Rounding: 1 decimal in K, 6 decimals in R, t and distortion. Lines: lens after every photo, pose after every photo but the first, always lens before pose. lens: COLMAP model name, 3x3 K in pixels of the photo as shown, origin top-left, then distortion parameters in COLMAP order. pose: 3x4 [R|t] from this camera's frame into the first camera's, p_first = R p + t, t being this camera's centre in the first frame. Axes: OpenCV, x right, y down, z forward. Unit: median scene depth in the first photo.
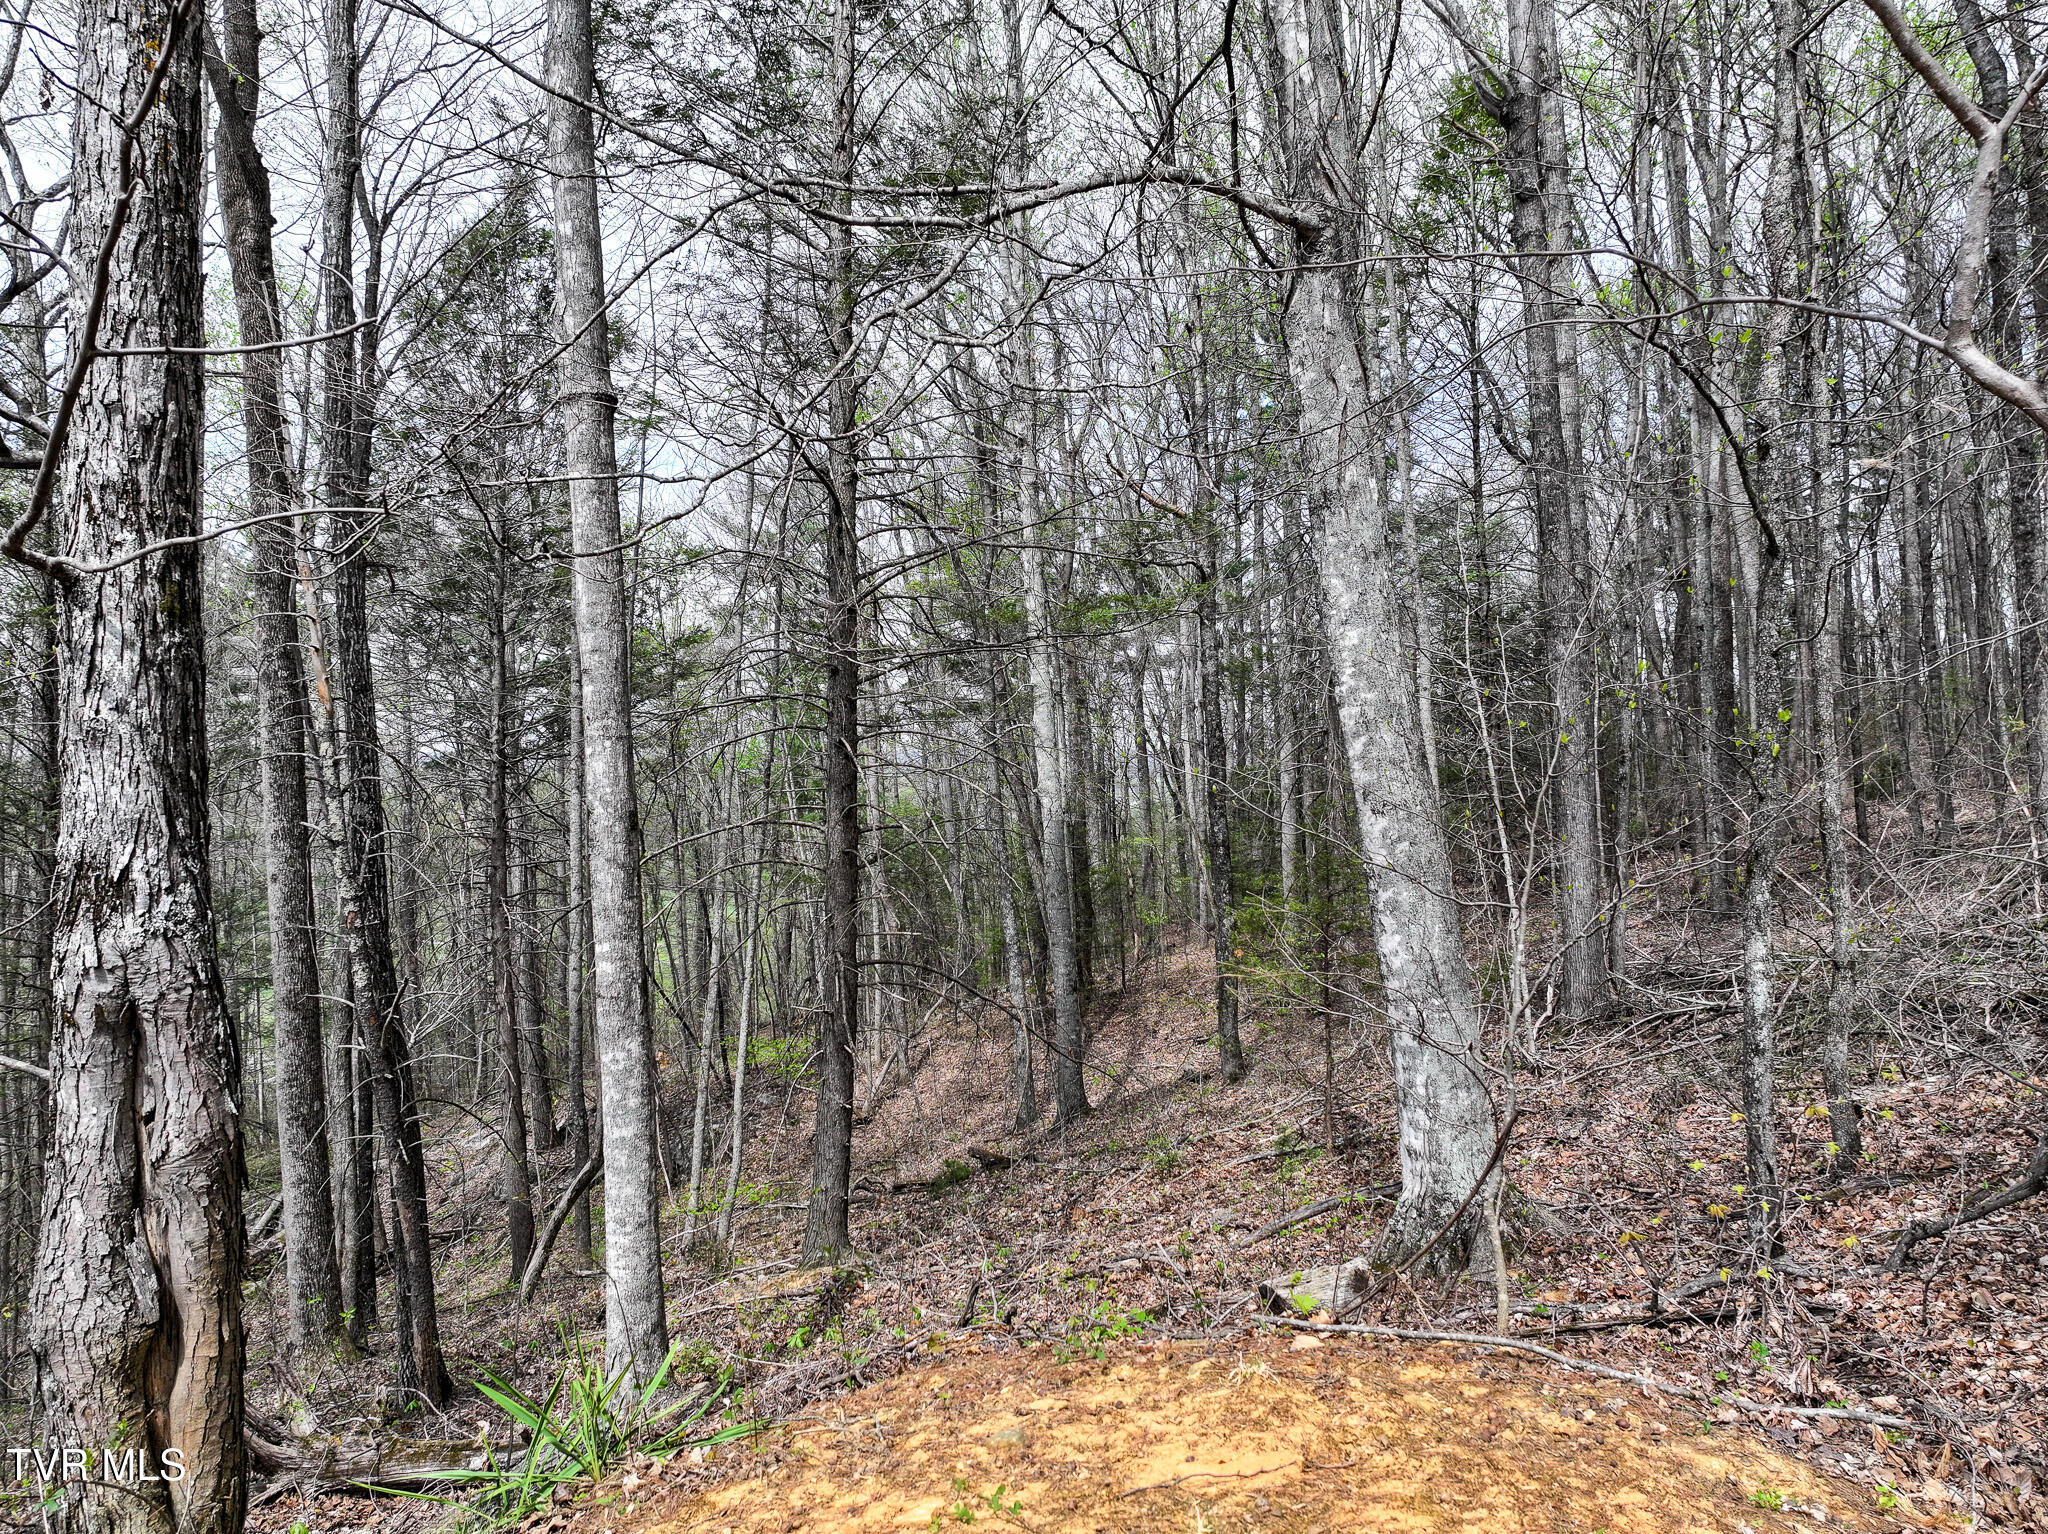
lens RADIAL K [[1452.9, 0, 1020.5], [0, 1452.9, 750.8], [0, 0, 1]] dist [0.001610, 0.020224]
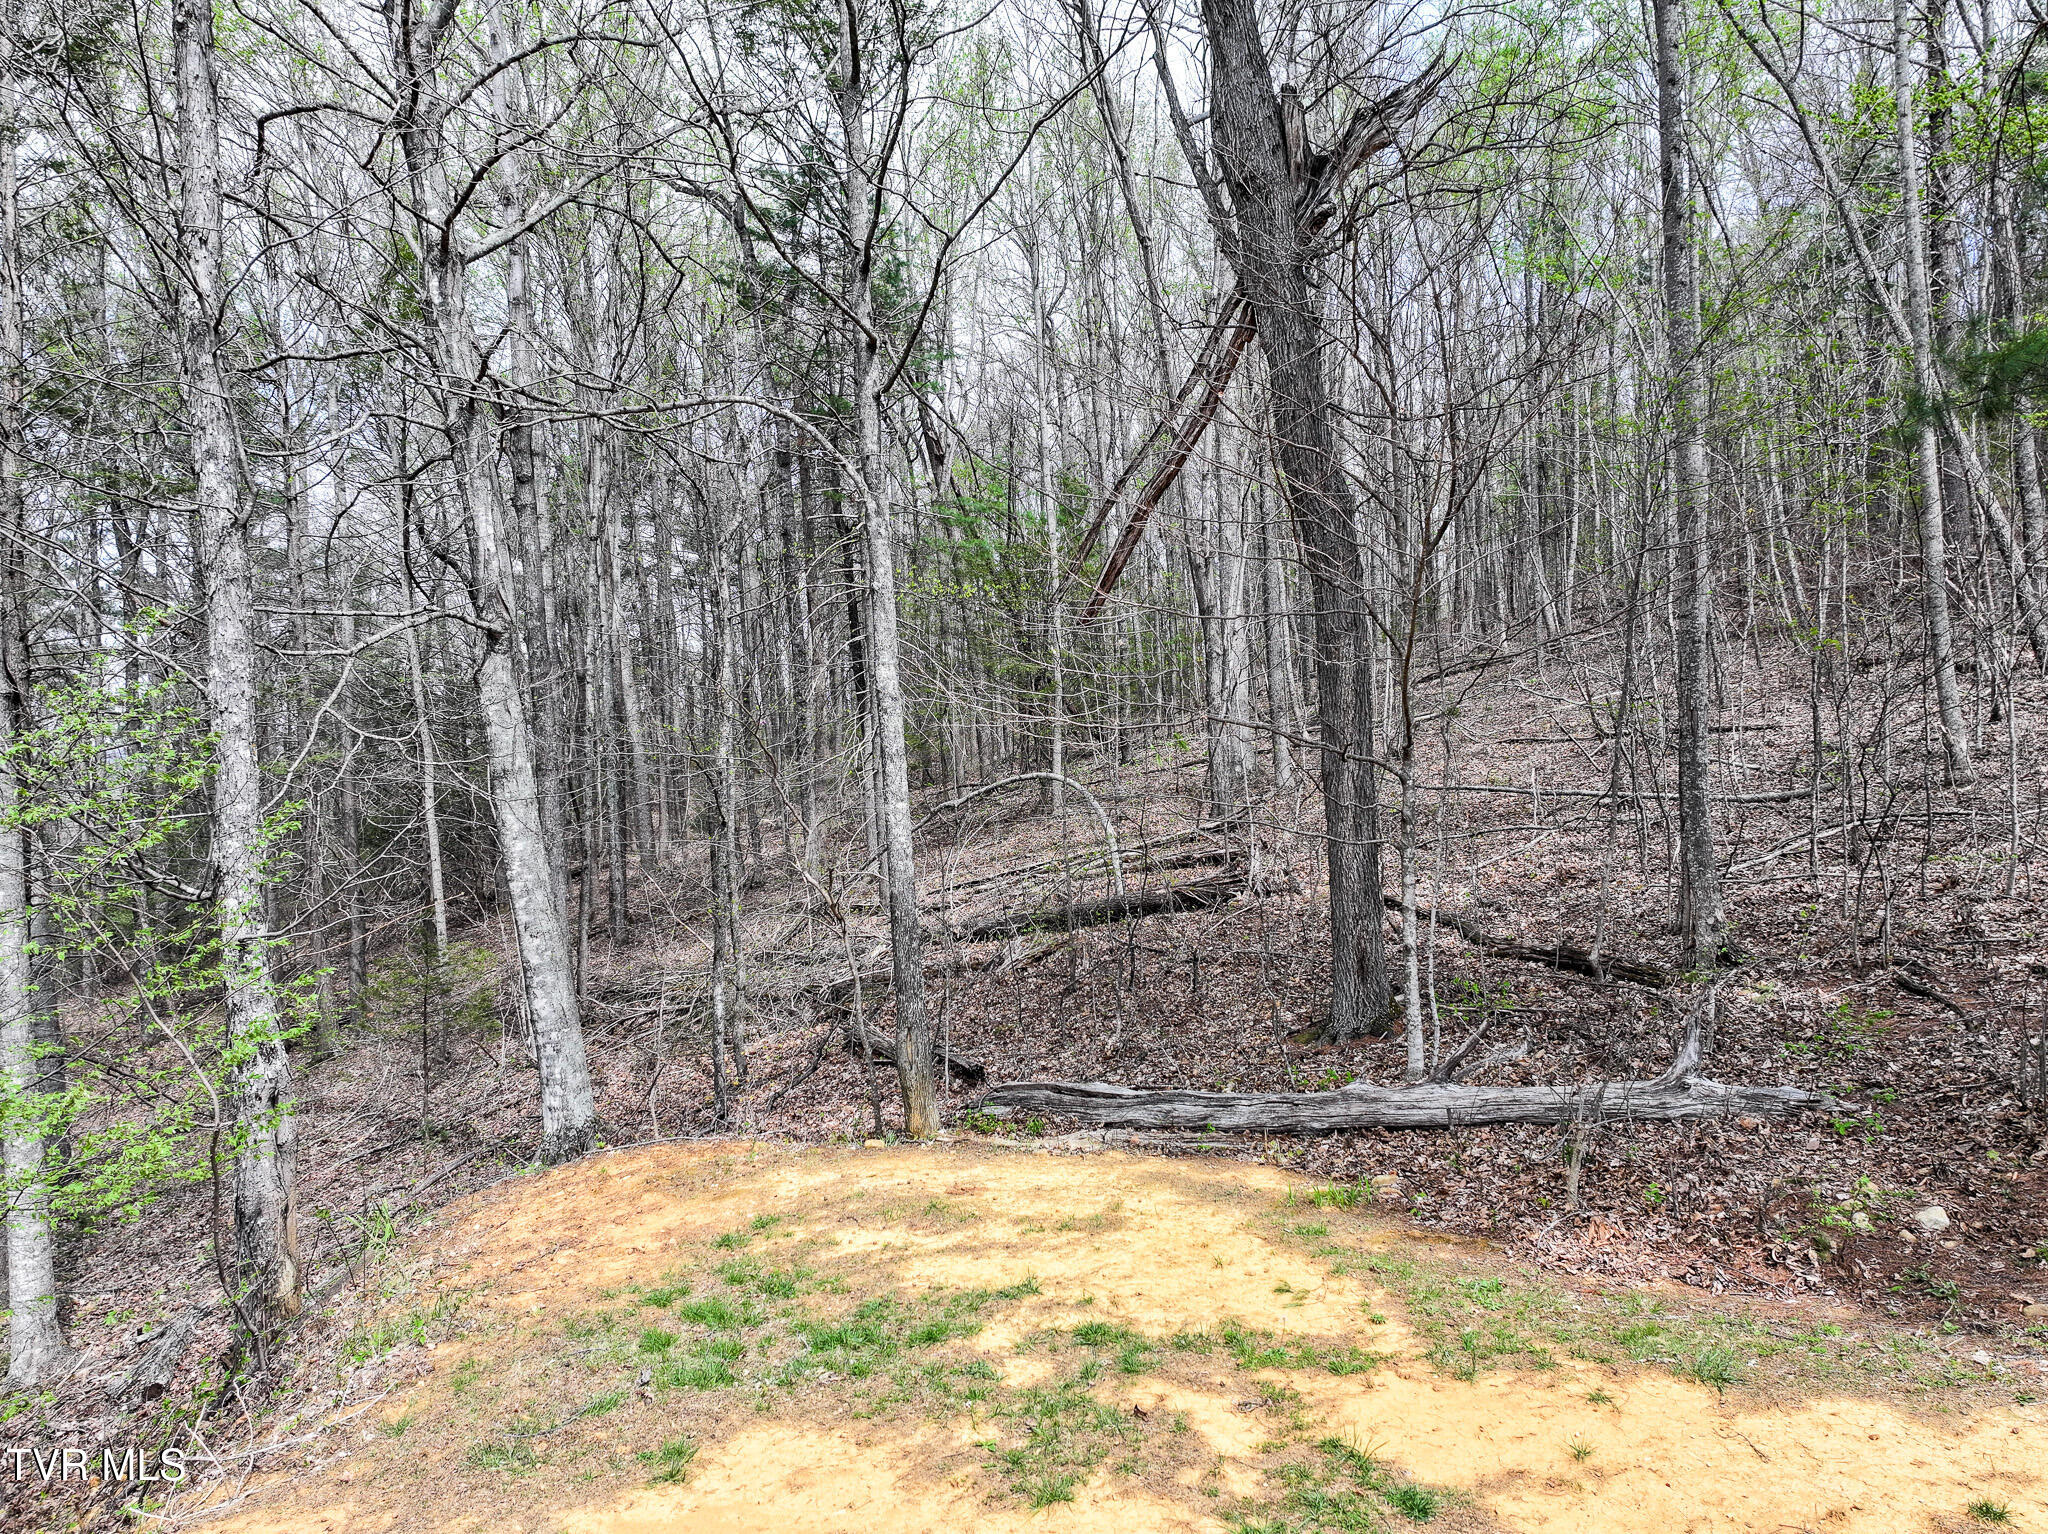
lens RADIAL K [[1452.9, 0, 1028.7], [0, 1452.9, 761.7], [0, 0, 1]] dist [0.001610, 0.020224]
pose [[0.723622, -0.004492, 0.690182, -0.604042], [0.004444, 0.999988, 0.001850, -0.188583], [-0.690183, 0.001728, 0.723633, -0.845942]]
